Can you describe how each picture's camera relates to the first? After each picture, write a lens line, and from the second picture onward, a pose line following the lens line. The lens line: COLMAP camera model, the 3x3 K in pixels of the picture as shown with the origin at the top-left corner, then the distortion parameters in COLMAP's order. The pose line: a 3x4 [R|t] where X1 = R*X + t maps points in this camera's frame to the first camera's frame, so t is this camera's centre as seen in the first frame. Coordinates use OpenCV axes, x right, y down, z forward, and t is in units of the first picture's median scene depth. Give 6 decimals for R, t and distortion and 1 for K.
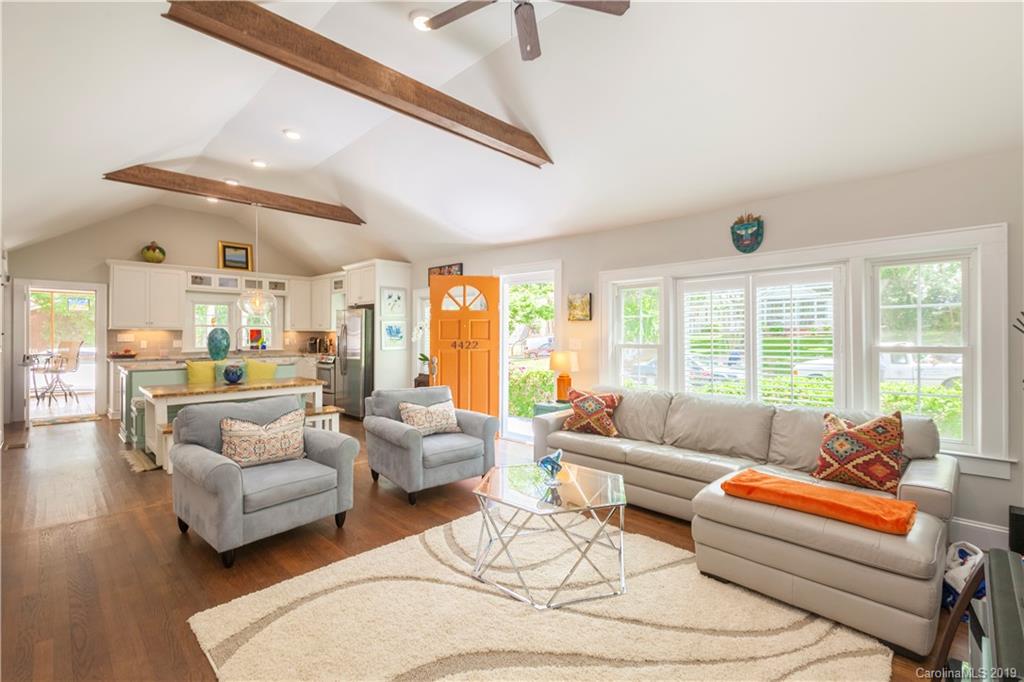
lens RADIAL K [[475.1, 0, 503.9], [0, 475.1, 340.3], [0, 0, 1]] dist [-0.001863, -0.000466]
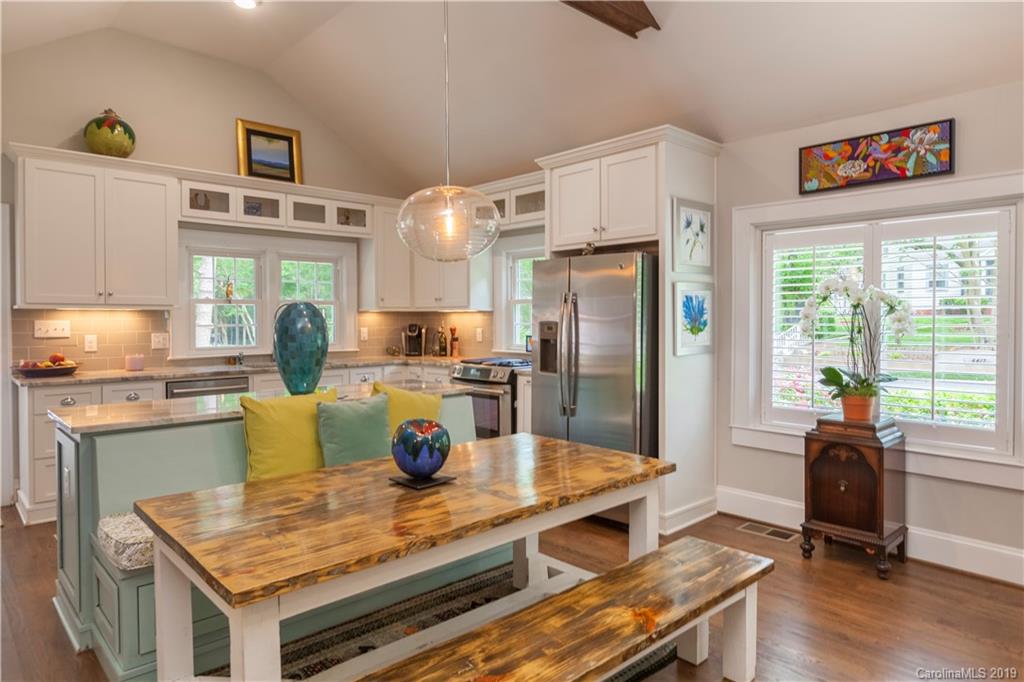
lens RADIAL K [[637.0, 0, 483.7], [0, 637.0, 336.5], [0, 0, 1]] dist [-0.001372, -0.000938]
pose [[0.998732, -0.005133, -0.050090, -0.373281], [0.005953, 0.999850, 0.016242, -0.005301], [0.049999, -0.016519, 0.998613, 0.435929]]
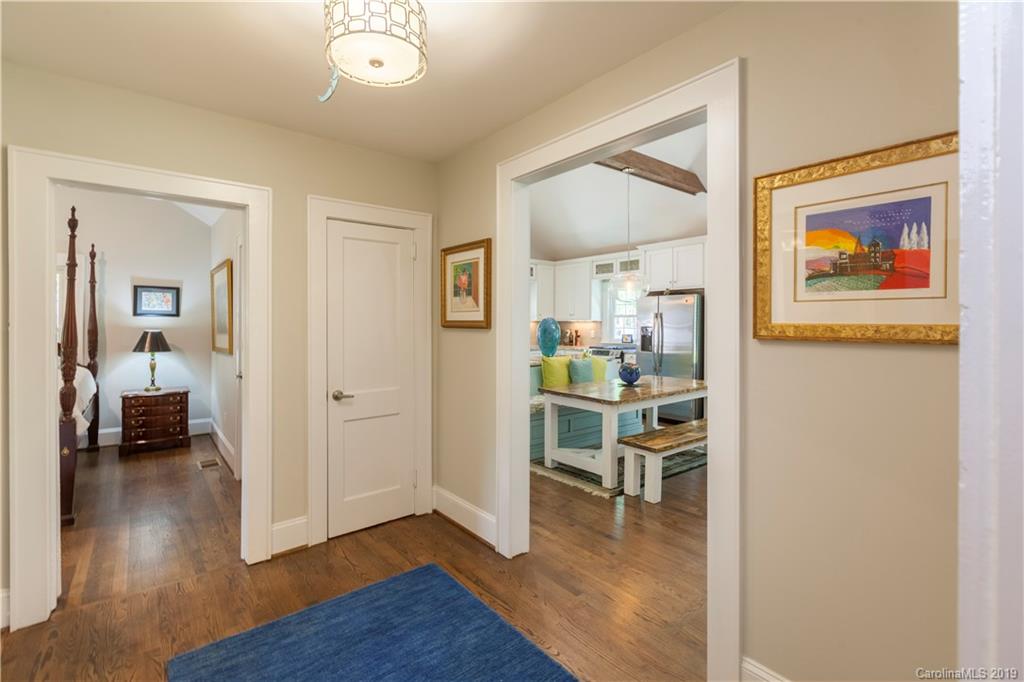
lens RADIAL K [[471.2, 0, 494.0], [0, 471.2, 335.2], [0, 0, 1]] dist [0.003639, -0.000207]
pose [[0.994009, -0.003255, -0.109249, -0.524690], [0.004088, 0.999964, 0.007402, -0.000728], [0.109221, -0.007804, 0.993987, 0.120506]]
